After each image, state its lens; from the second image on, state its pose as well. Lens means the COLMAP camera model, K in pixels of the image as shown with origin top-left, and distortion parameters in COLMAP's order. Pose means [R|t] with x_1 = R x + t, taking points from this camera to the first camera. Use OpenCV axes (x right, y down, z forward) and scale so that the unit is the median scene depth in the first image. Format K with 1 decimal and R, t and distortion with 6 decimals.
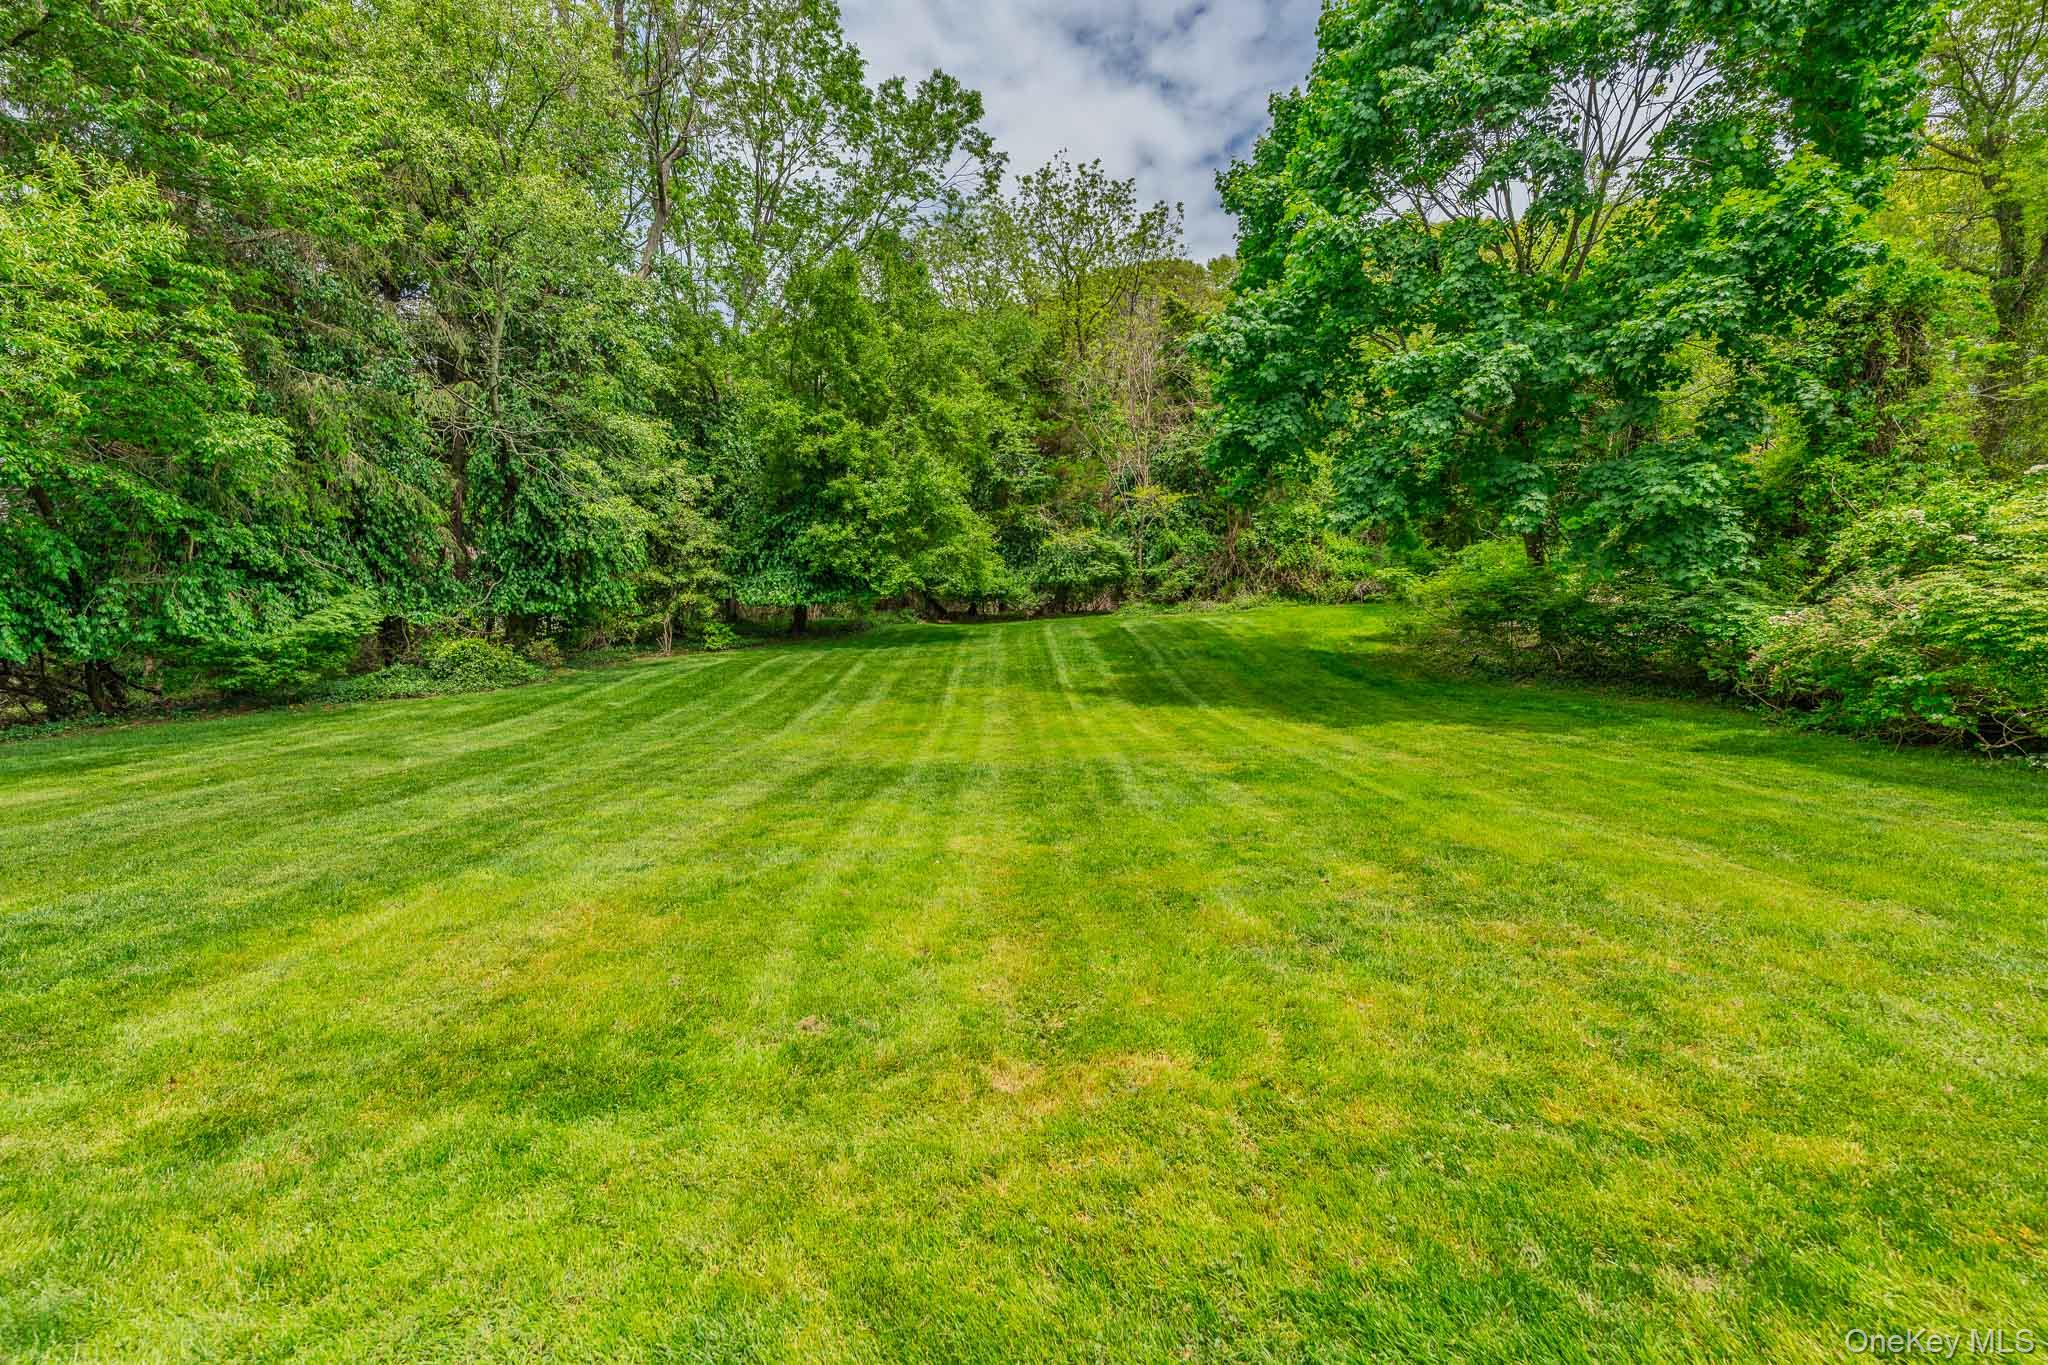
lens RADIAL K [[824.4, 0, 1023.2], [0, 824.4, 684.1], [0, 0, 1]] dist [-0.003920, -0.000522]
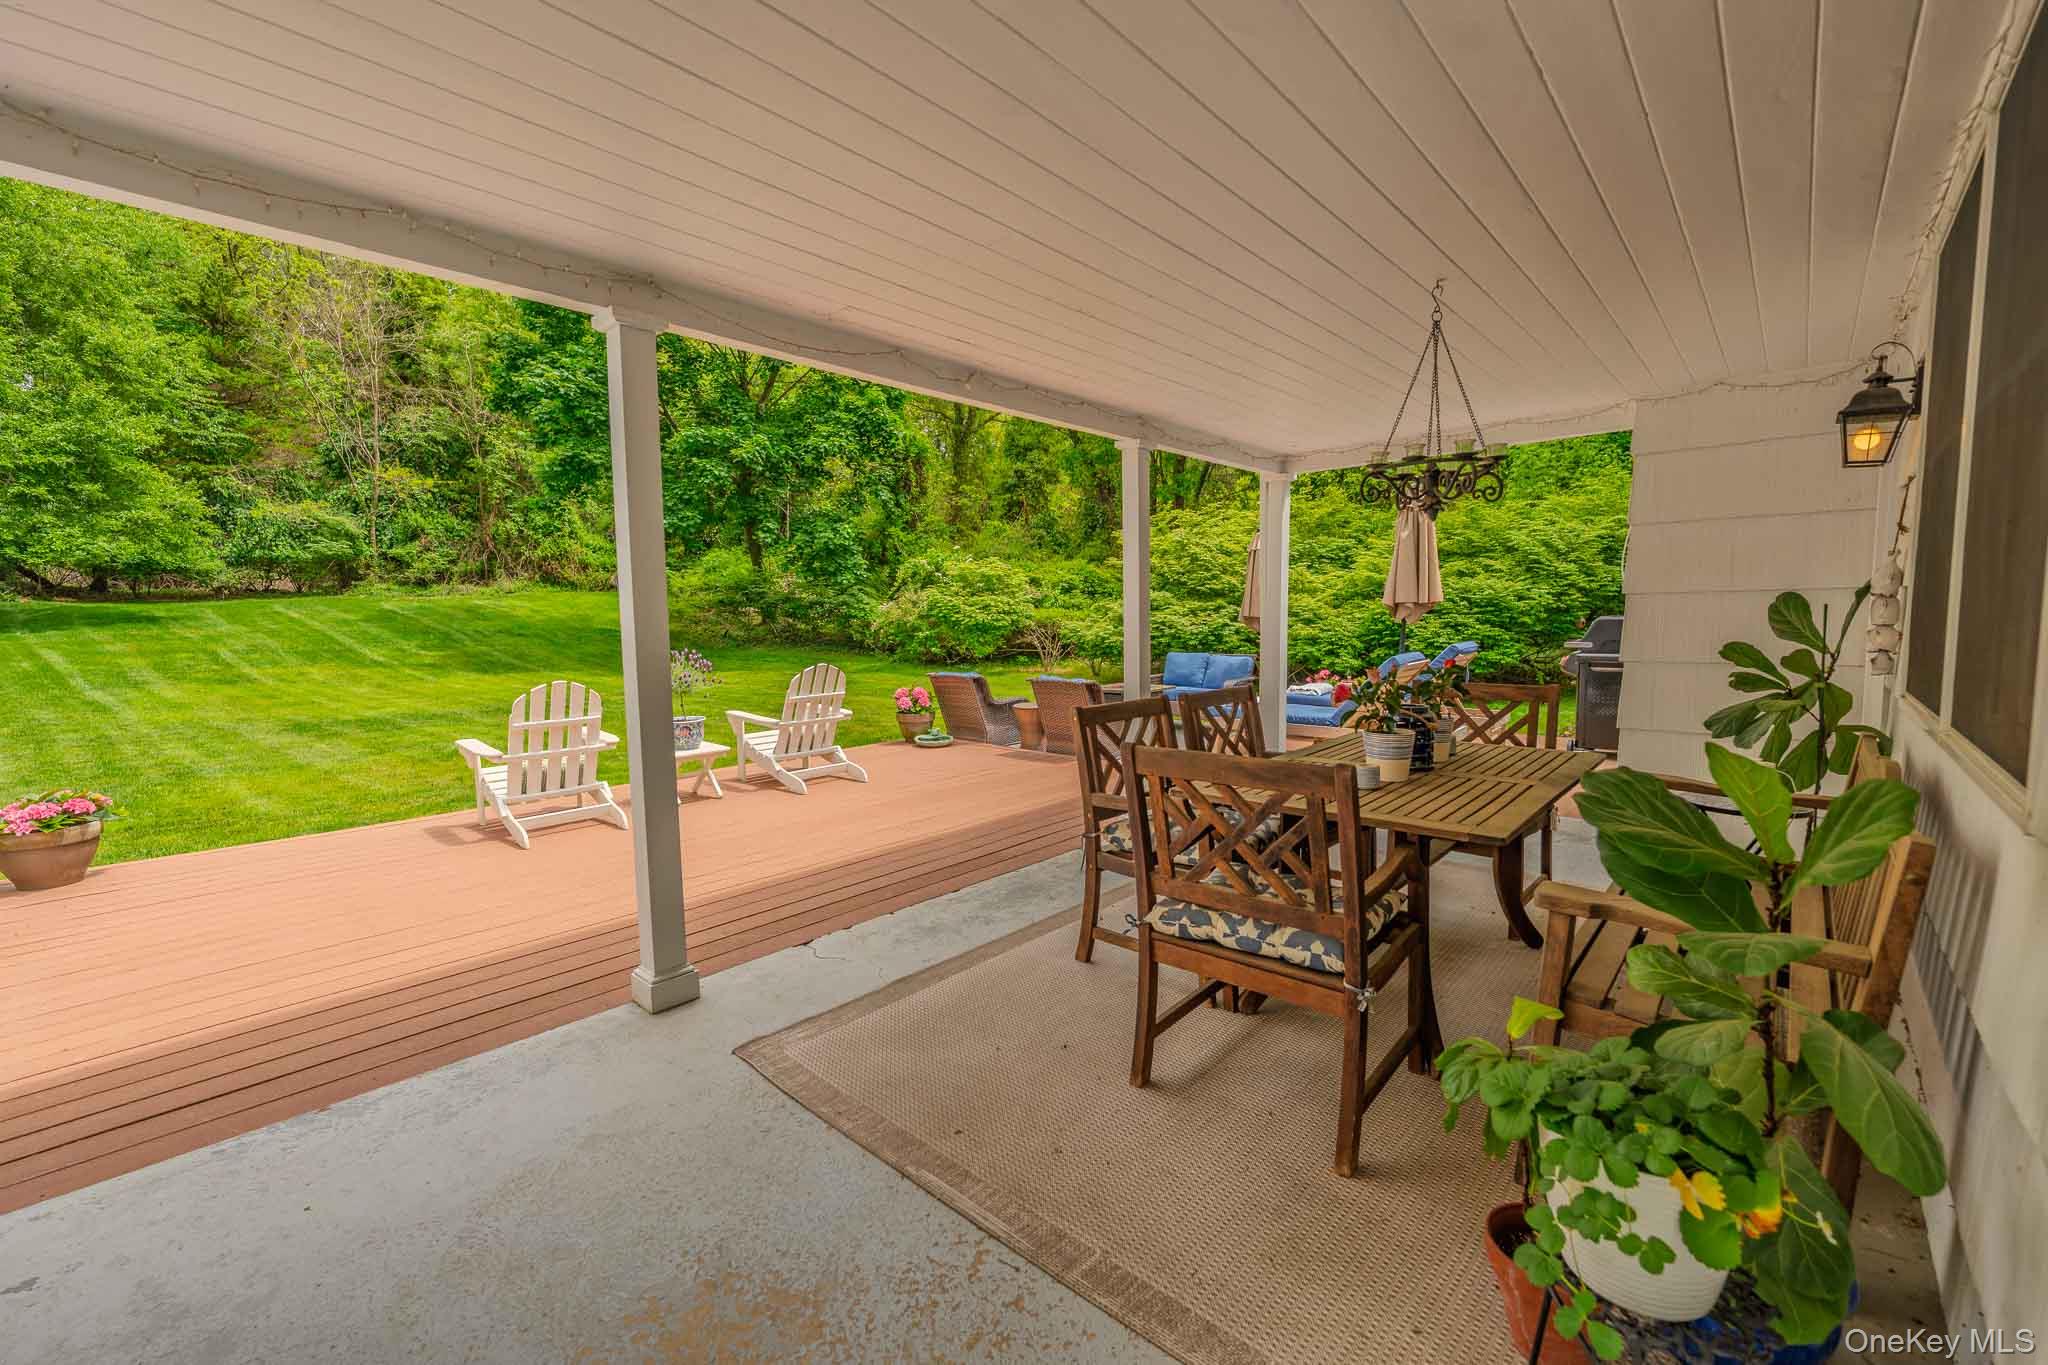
lens RADIAL K [[824.4, 0, 1023.2], [0, 824.4, 684.1], [0, 0, 1]] dist [-0.003920, -0.000522]
pose [[0.604005, -0.060836, 0.794655, -0.226083], [0.047857, 0.998052, 0.040032, 0.020686], [-0.795542, 0.013850, 0.605740, -0.232614]]
